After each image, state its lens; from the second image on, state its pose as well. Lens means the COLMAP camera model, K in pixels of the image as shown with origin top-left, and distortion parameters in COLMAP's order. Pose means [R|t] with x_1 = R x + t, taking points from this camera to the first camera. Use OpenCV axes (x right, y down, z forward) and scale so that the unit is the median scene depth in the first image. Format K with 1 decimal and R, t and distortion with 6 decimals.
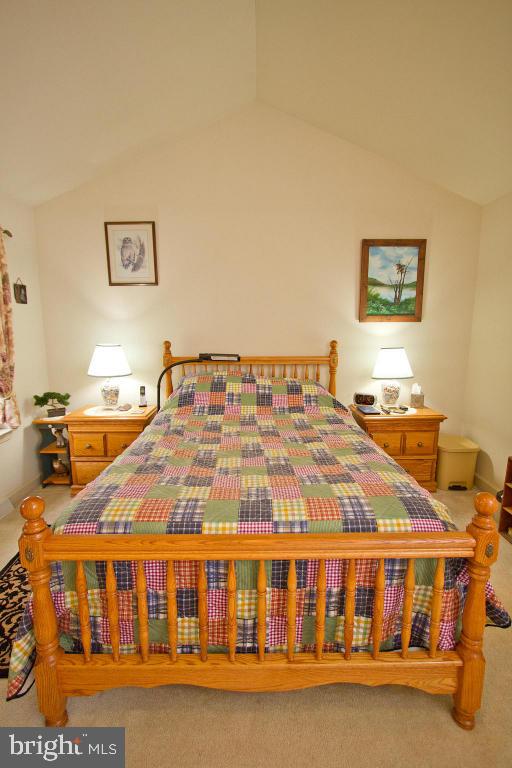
lens RADIAL K [[352.1, 0, 260.7], [0, 352.1, 380.1], [0, 0, 1]] dist [-0.013816, 0.000815]
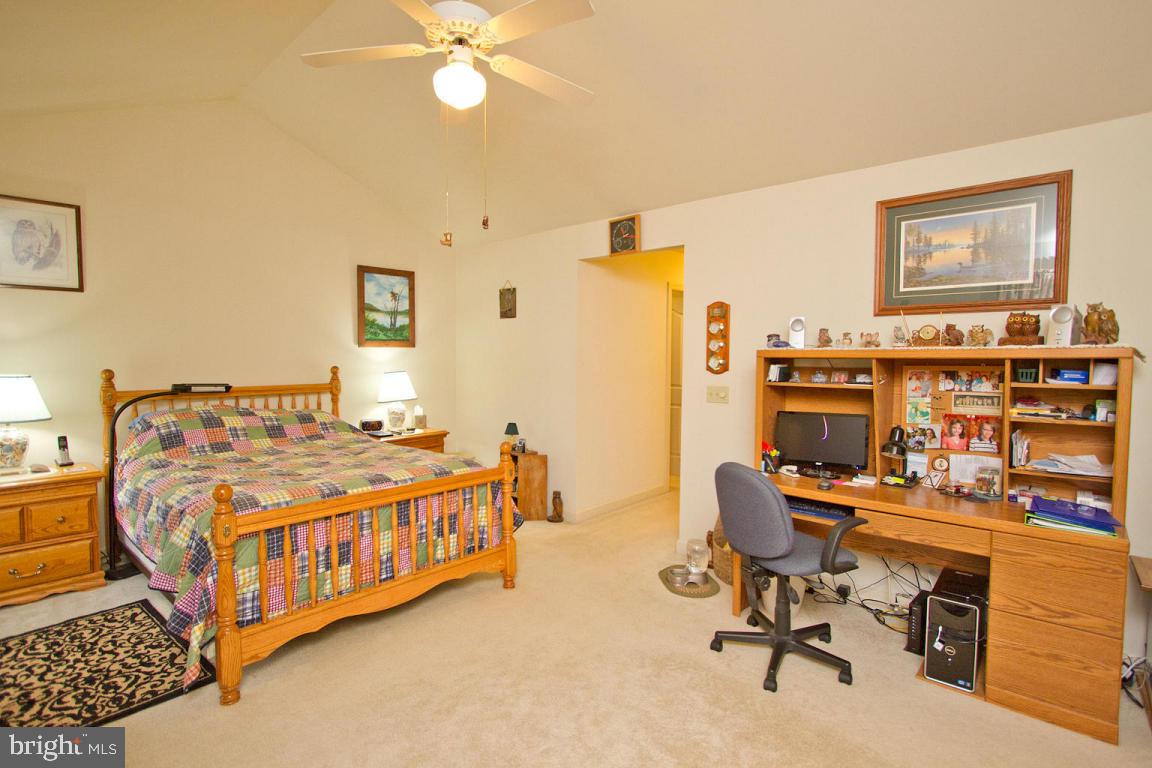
lens RADIAL K [[562.3, 0, 576.0], [0, 562.3, 384.0], [0, 0, 1]] dist [-0.014619, 0.000669]
pose [[0.669864, -0.035051, 0.741656, -0.477568], [0.115670, 0.991616, -0.057608, 0.096442], [-0.733419, 0.124376, 0.668302, -0.468656]]
